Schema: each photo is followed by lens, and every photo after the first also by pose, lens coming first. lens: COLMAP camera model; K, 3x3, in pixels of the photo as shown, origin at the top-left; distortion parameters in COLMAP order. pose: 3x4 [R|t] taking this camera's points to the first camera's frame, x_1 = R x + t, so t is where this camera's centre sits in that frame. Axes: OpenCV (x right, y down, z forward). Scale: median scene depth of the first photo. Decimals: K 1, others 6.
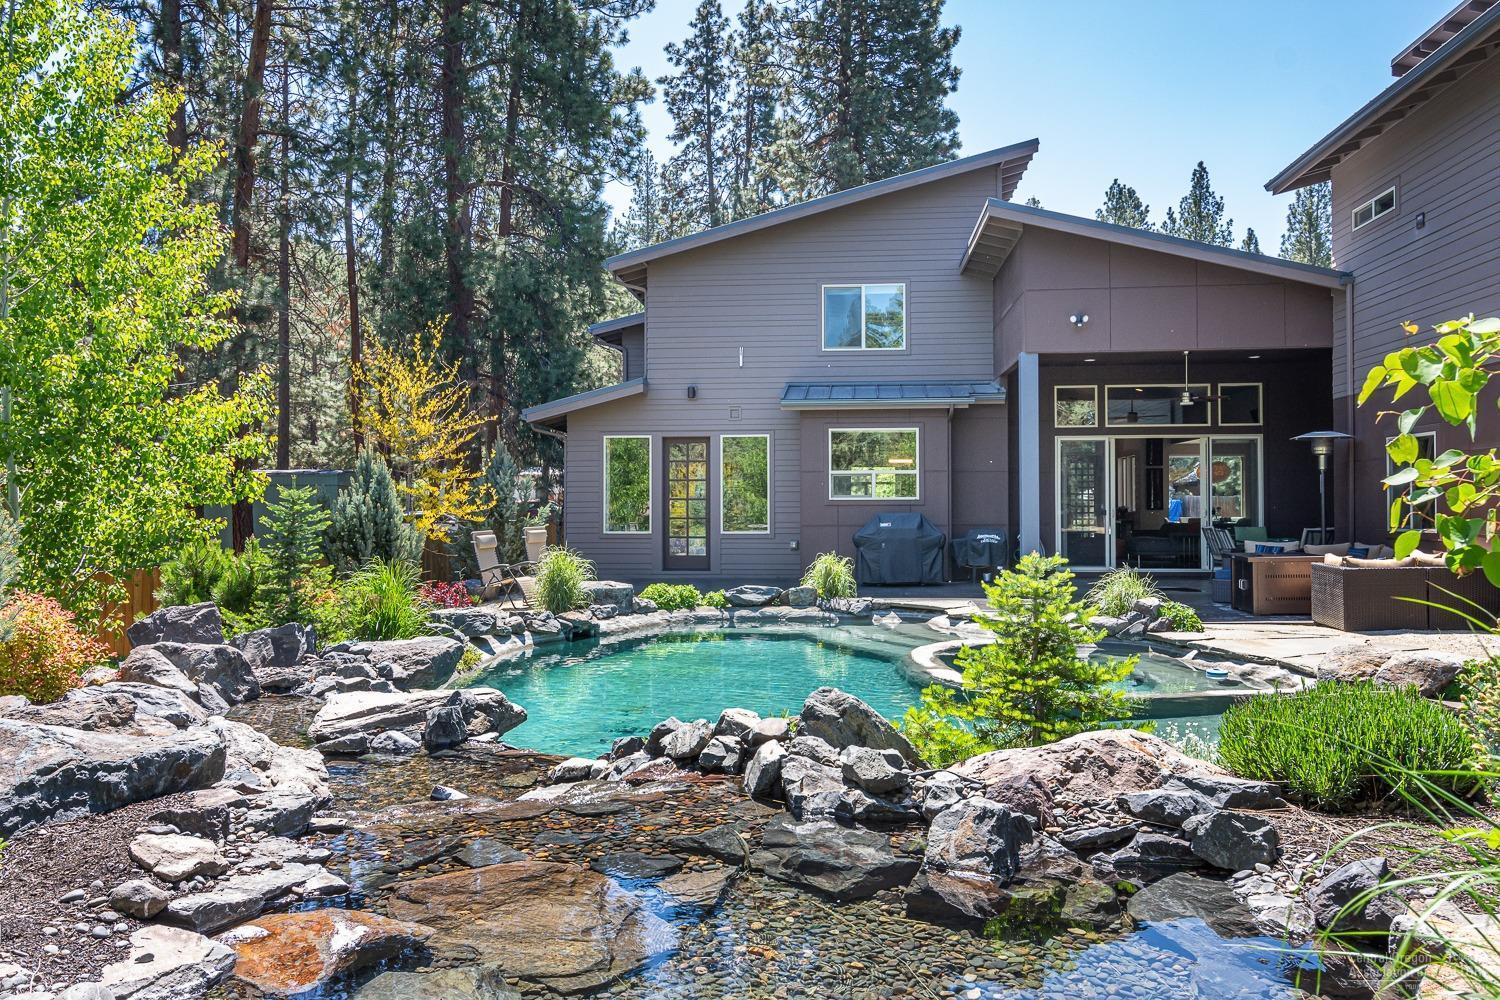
lens RADIAL K [[1112.5, 0, 747.9], [0, 1112.5, 496.0], [0, 0, 1]] dist [-0.004449, -0.000713]
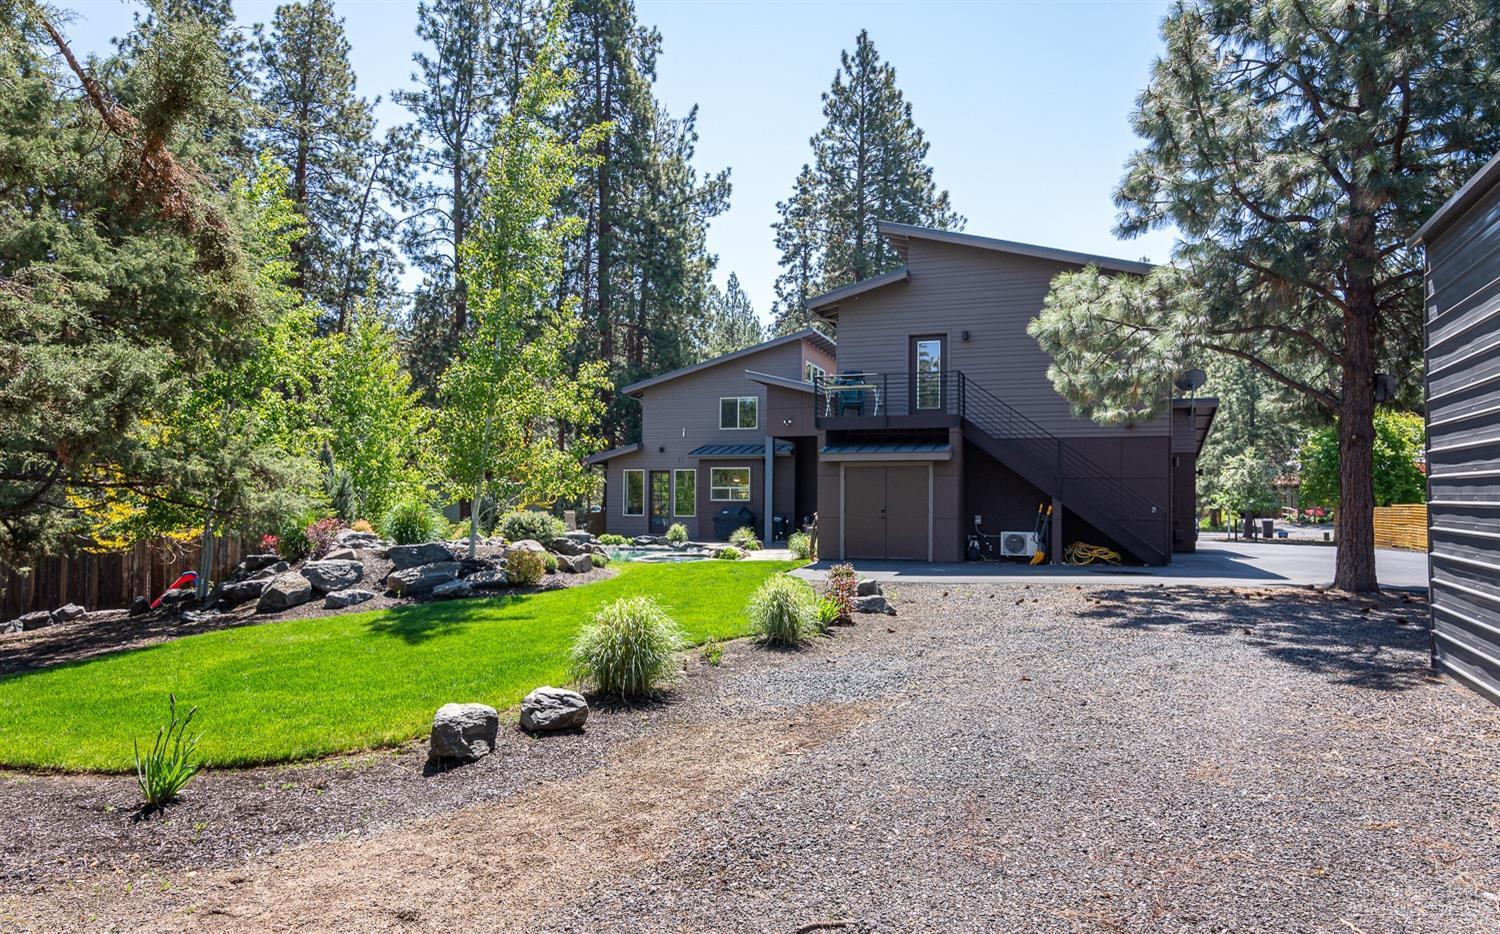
lens RADIAL K [[1049.5, 0, 751.7], [0, 1049.5, 470.8], [0, 0, 1]] dist [0.002344, 0.000078]
pose [[0.963033, 0.004494, -0.269344, 0.646537], [-0.012587, 0.999519, -0.028329, 0.001356], [0.269088, 0.030672, 0.962627, -0.864129]]
